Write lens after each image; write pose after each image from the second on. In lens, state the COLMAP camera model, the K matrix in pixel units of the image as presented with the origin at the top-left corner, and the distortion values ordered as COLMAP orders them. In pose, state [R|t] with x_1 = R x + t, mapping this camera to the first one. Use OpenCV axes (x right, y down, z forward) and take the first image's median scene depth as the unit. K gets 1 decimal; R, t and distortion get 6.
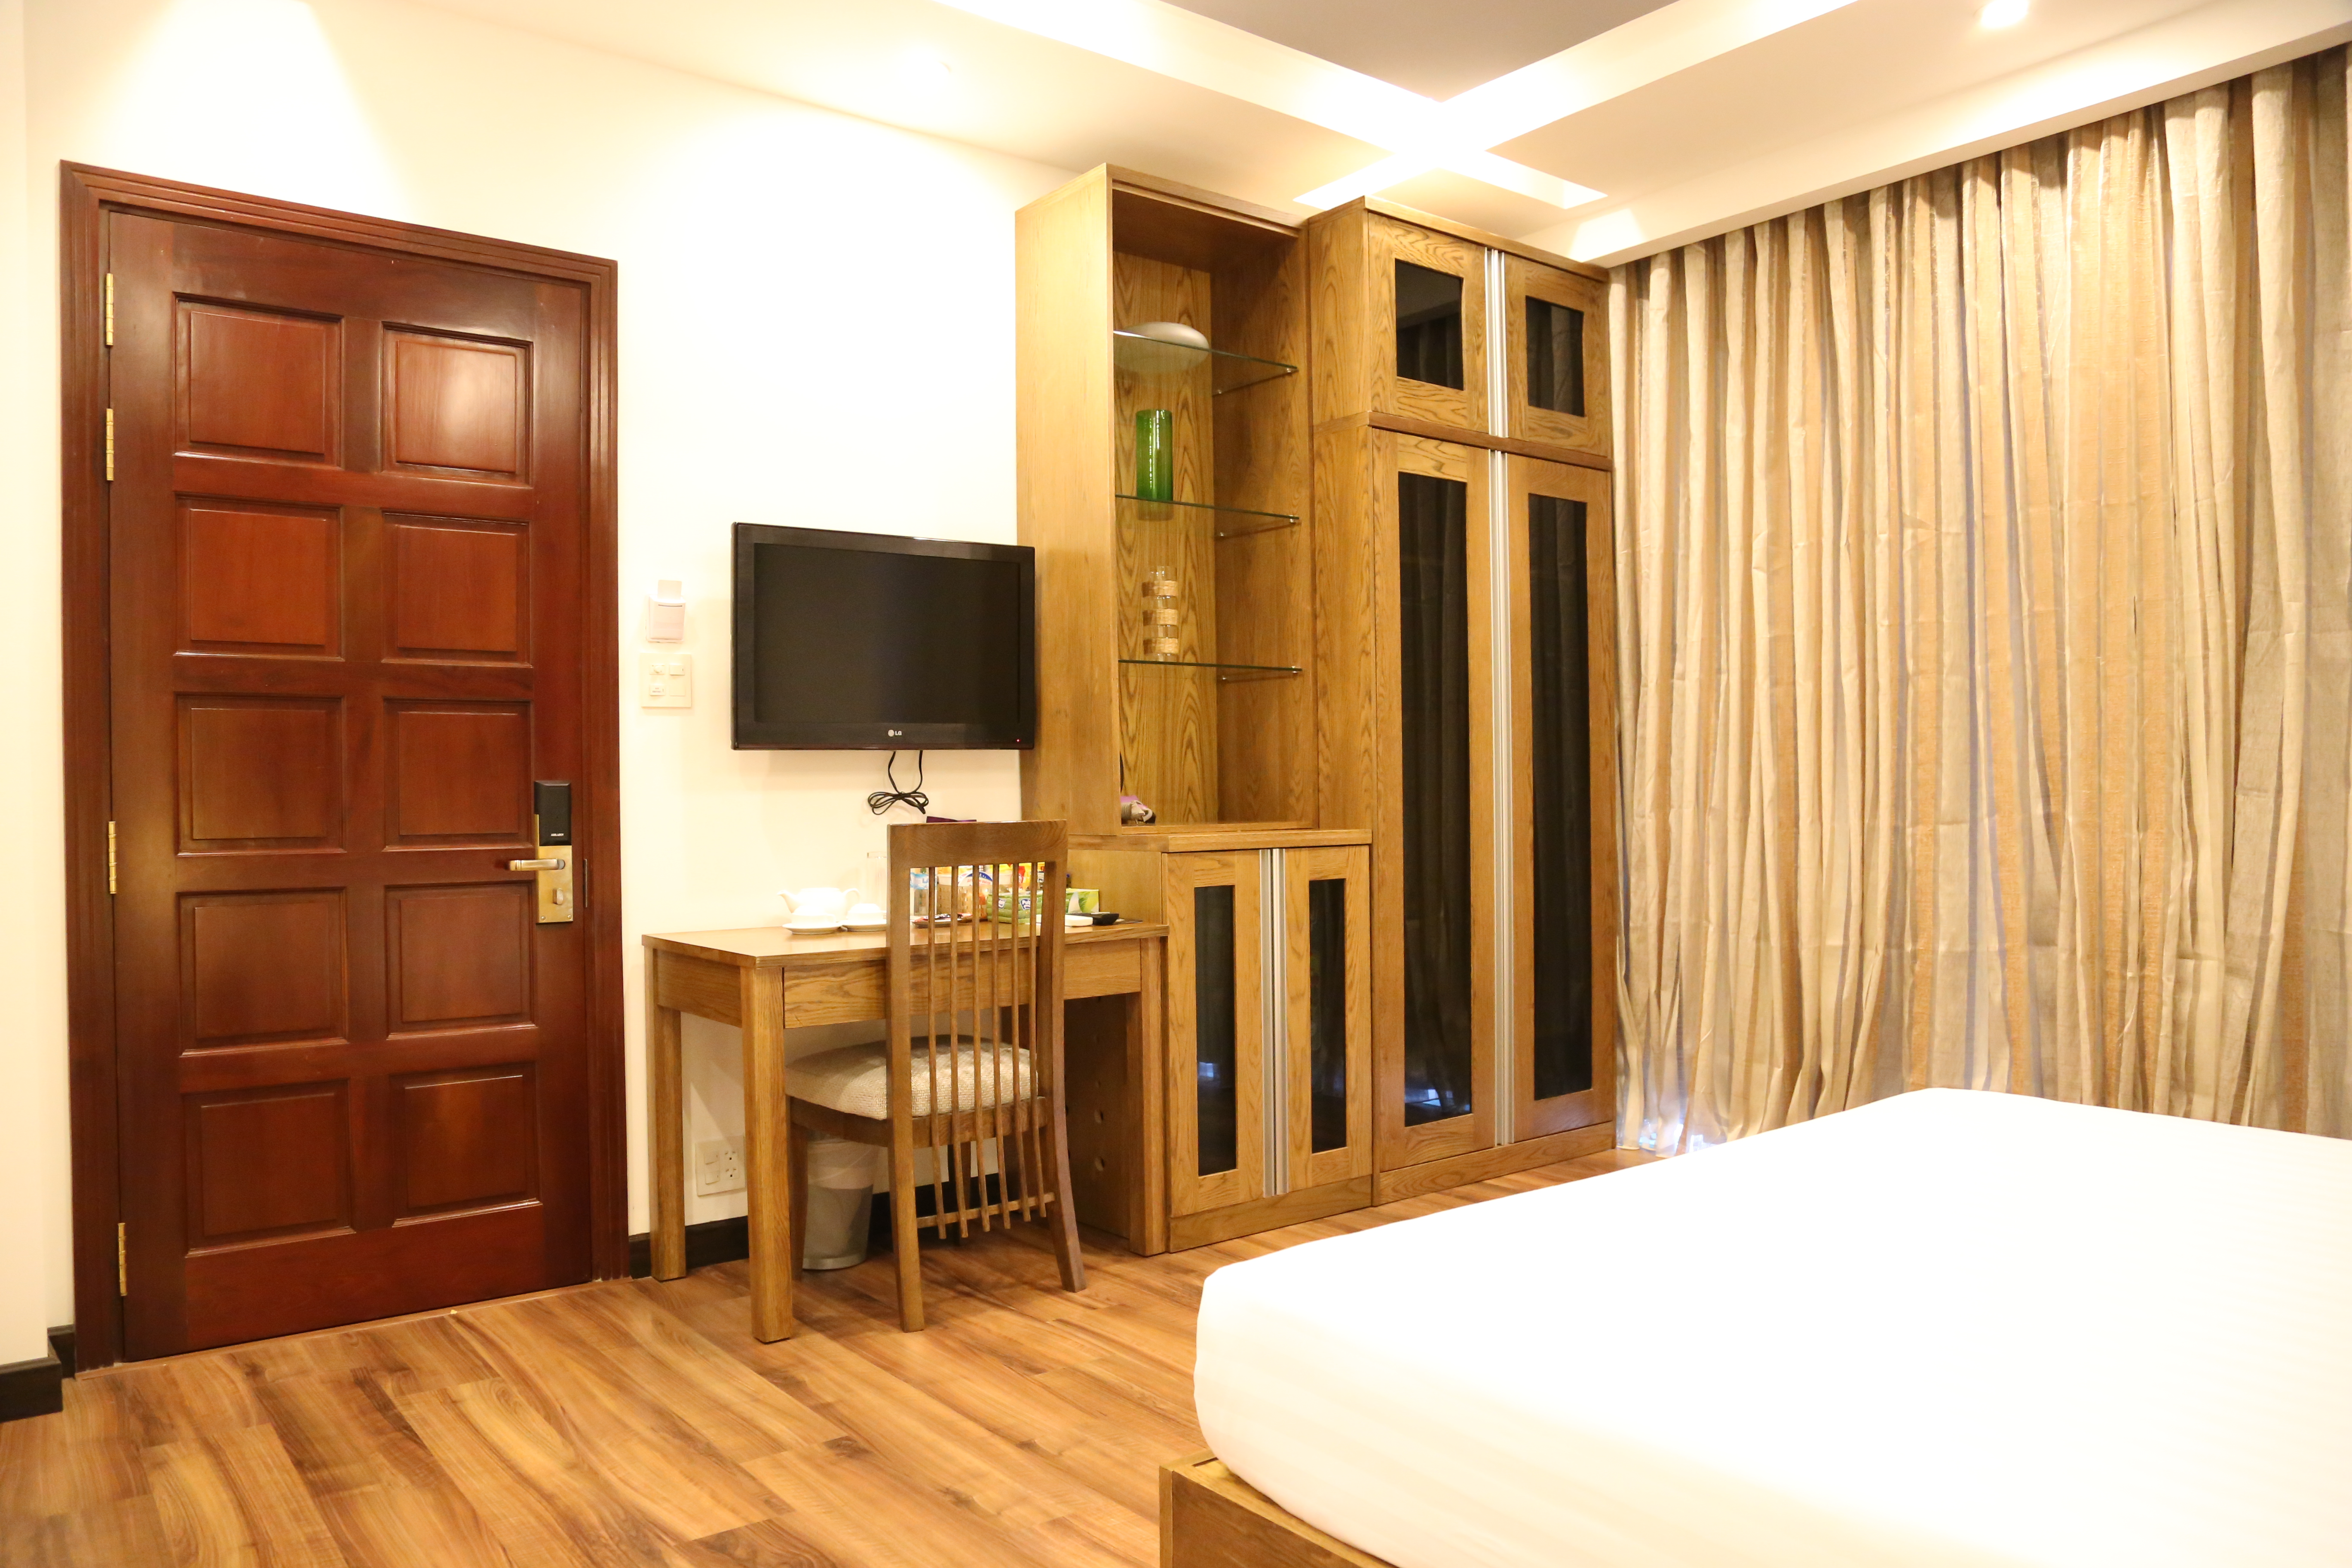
lens RADIAL K [[1641.7, 0, 1172.4], [0, 1641.7, 808.1], [0, 0, 1]] dist [-0.114461, 0.069635]
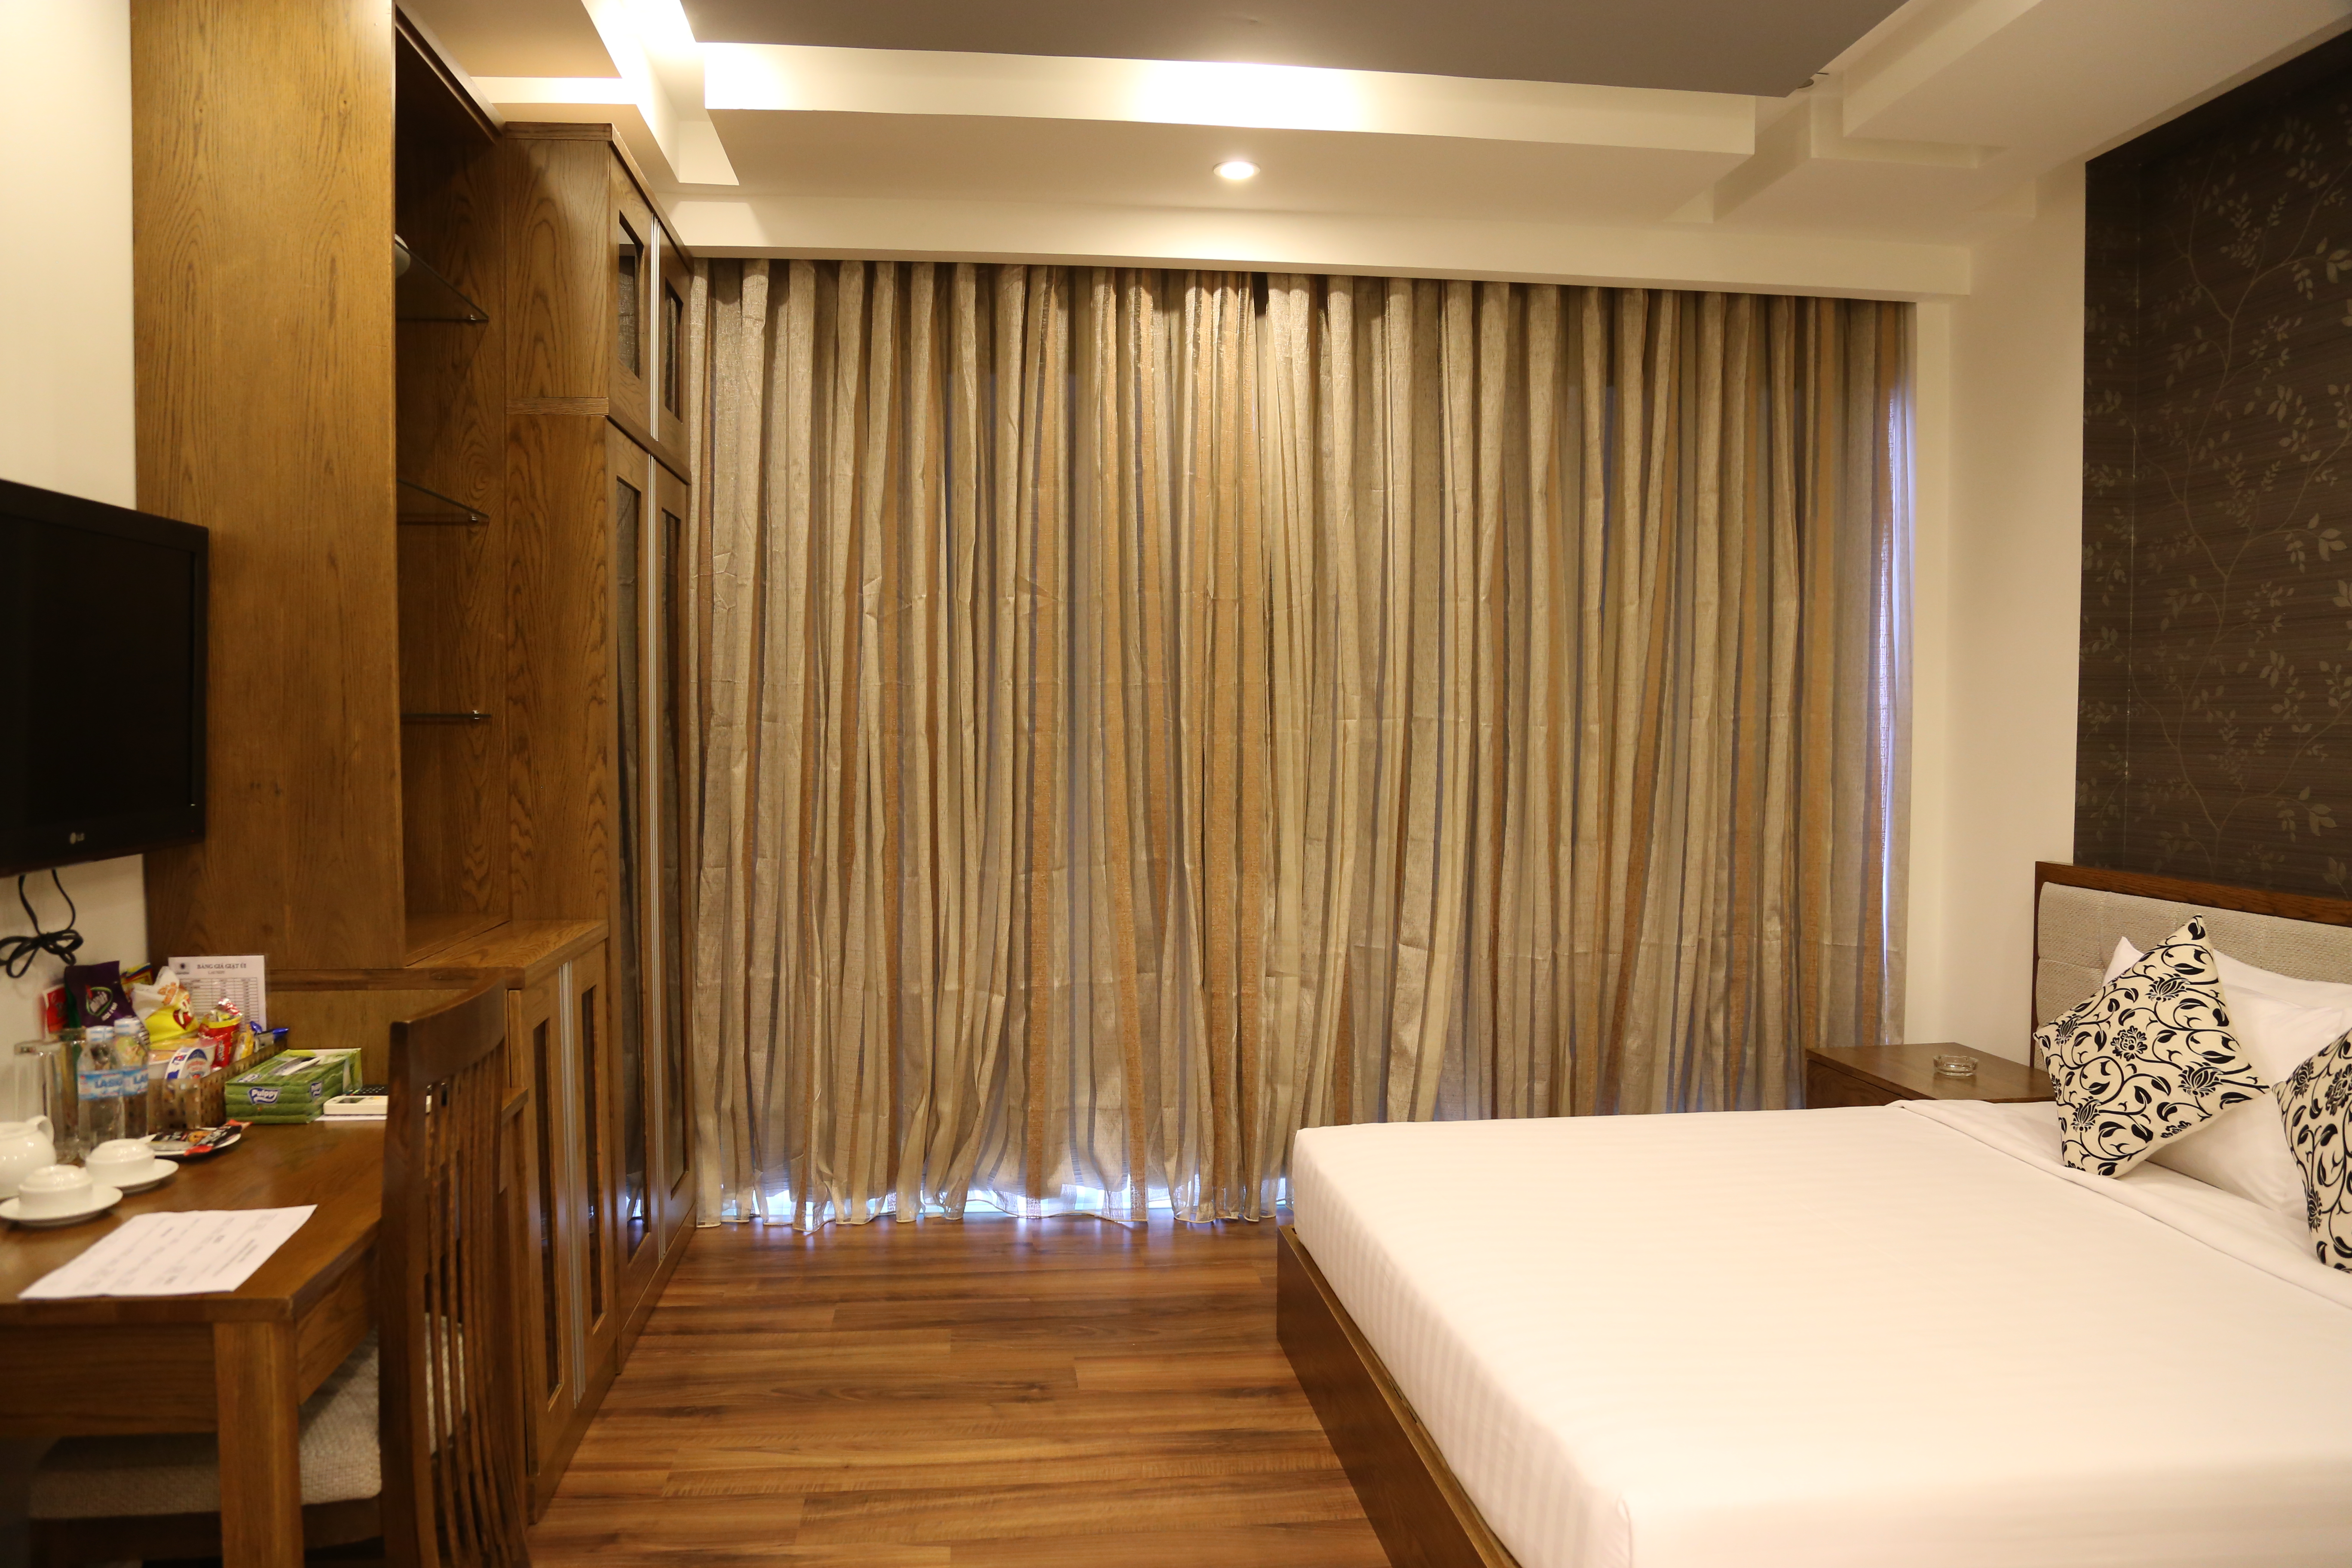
lens RADIAL K [[1641.7, 0, 1172.4], [0, 1641.7, 808.1], [0, 0, 1]] dist [-0.114461, 0.069635]
pose [[0.514160, -0.032031, 0.857096, -0.415167], [-0.001481, 0.999268, 0.038232, -0.072327], [-0.857693, -0.020927, 0.513736, 0.346940]]
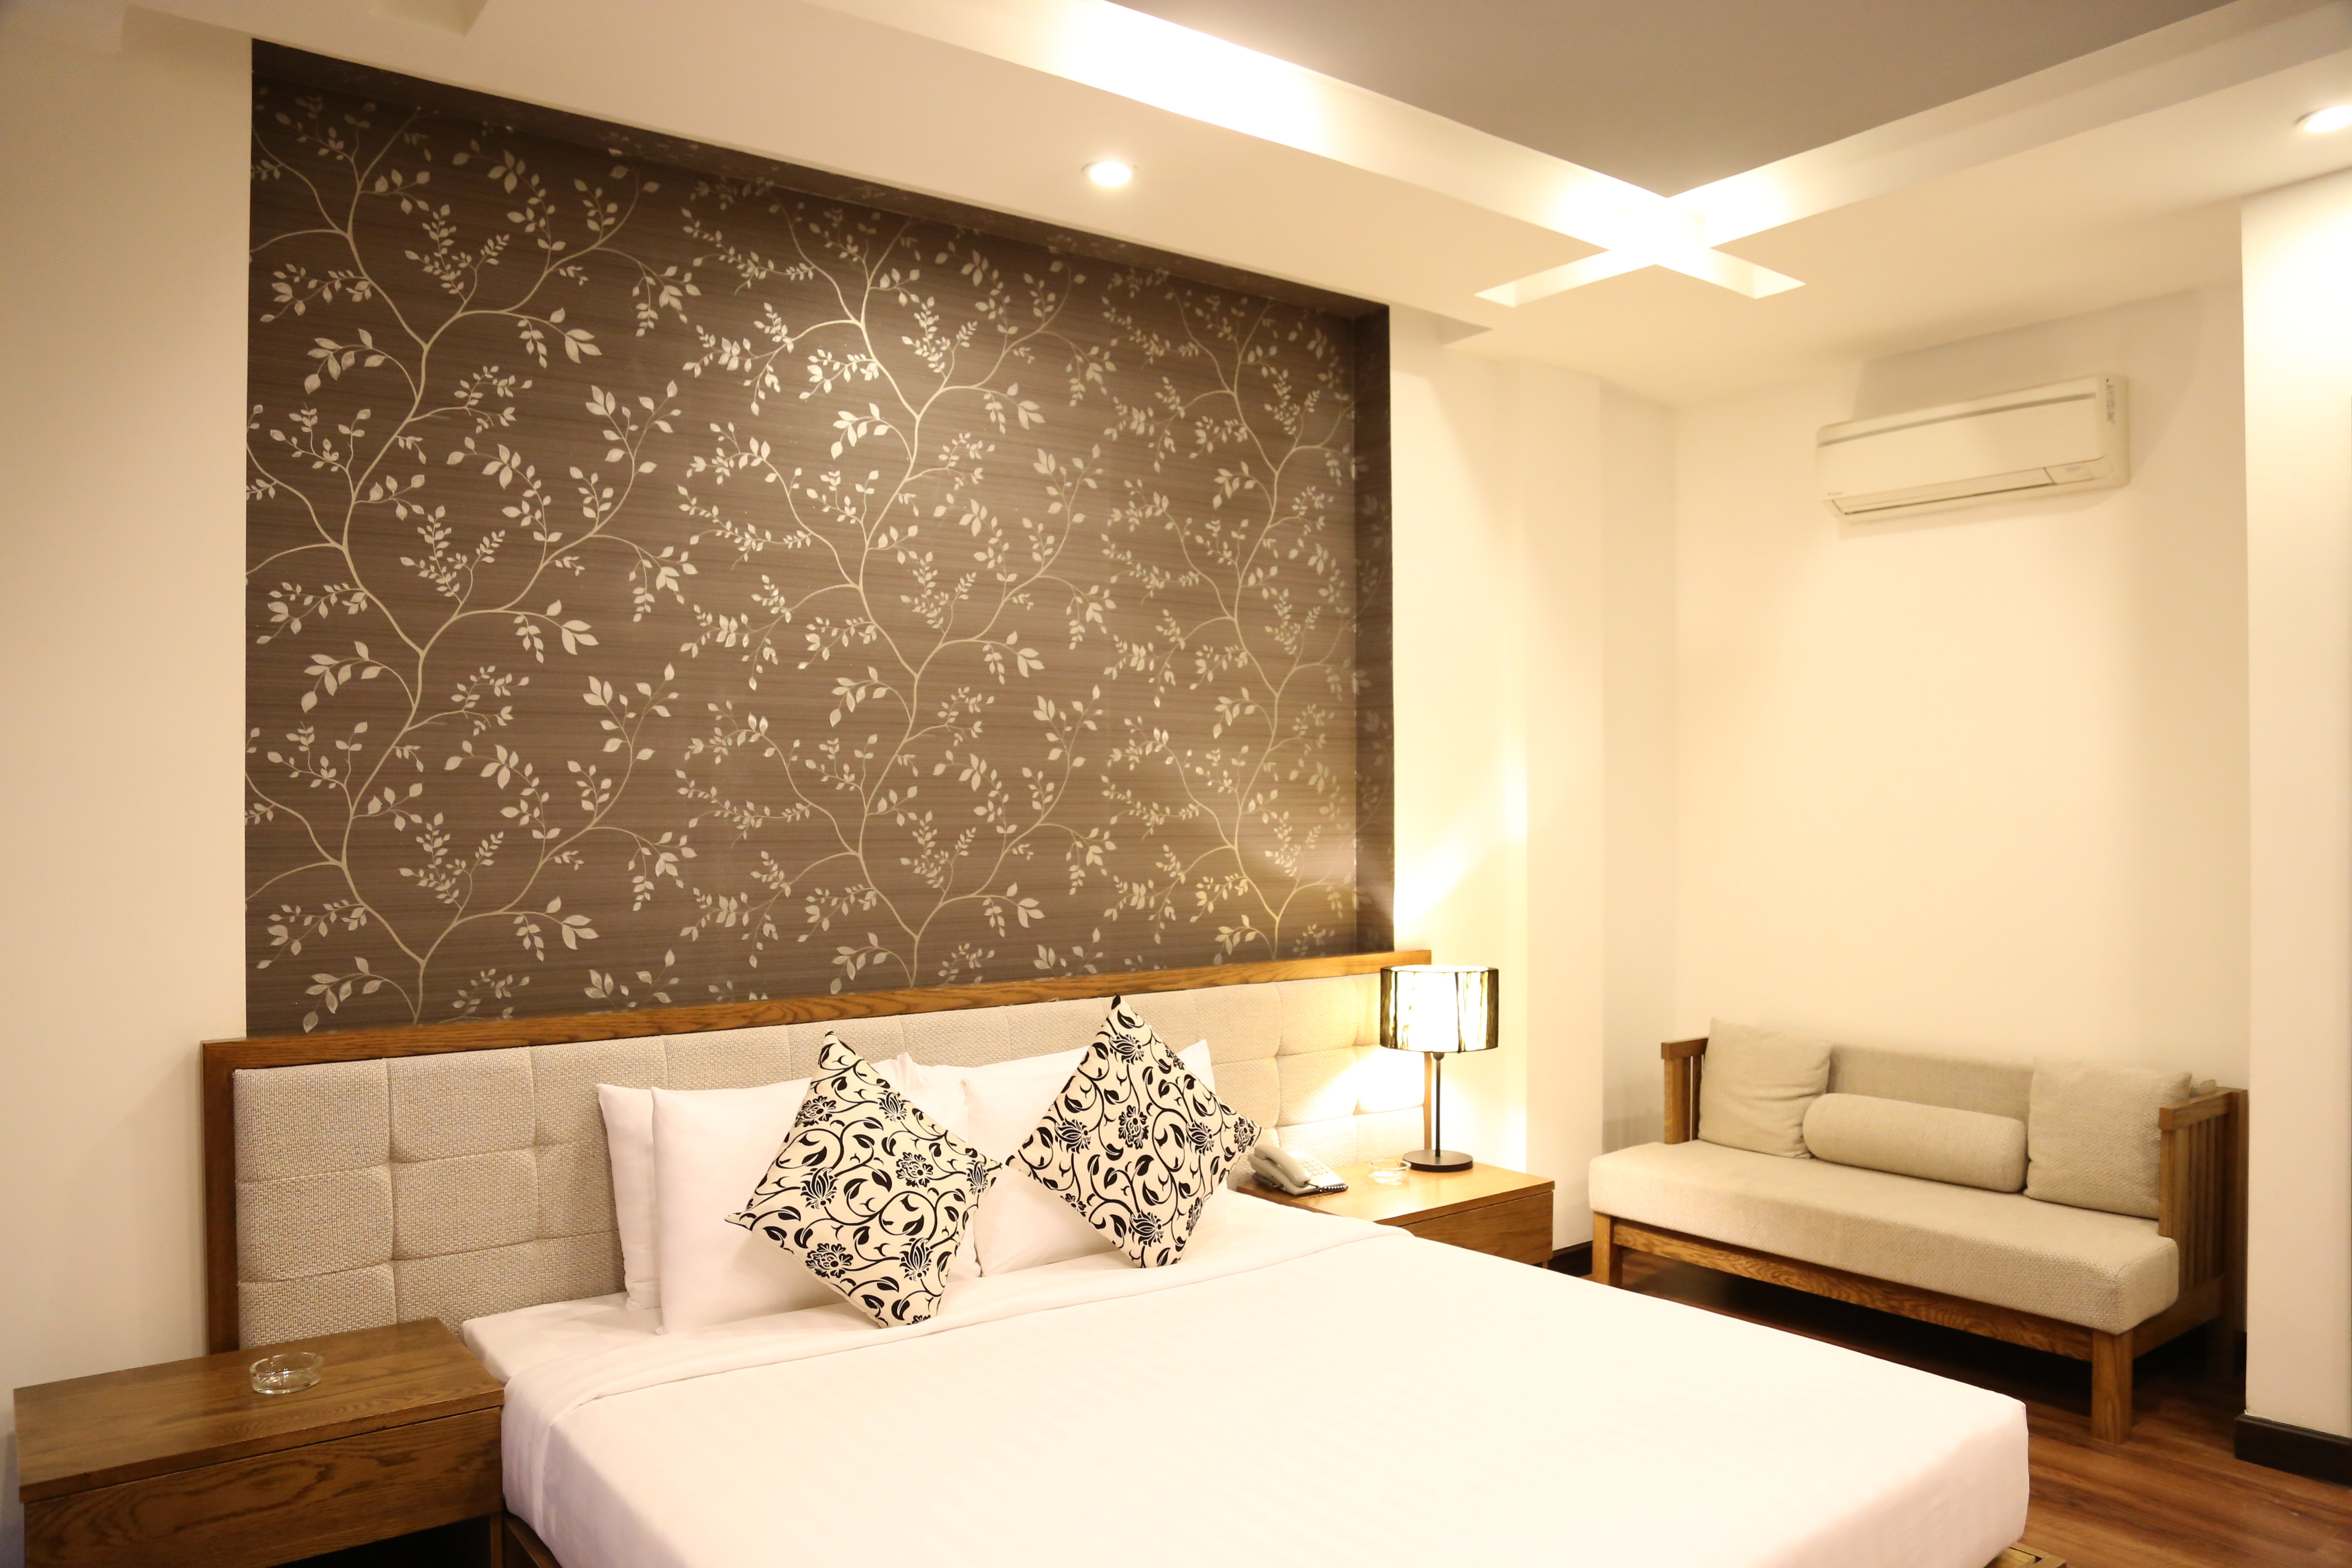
lens RADIAL K [[1641.7, 0, 1172.4], [0, 1641.7, 808.1], [0, 0, 1]] dist [-0.114461, 0.069635]
pose [[-0.999782, 0.016568, 0.012722, 0.308569], [0.016658, 0.999836, 0.007058, -0.096787], [-0.012603, 0.007268, -0.999894, 1.043889]]
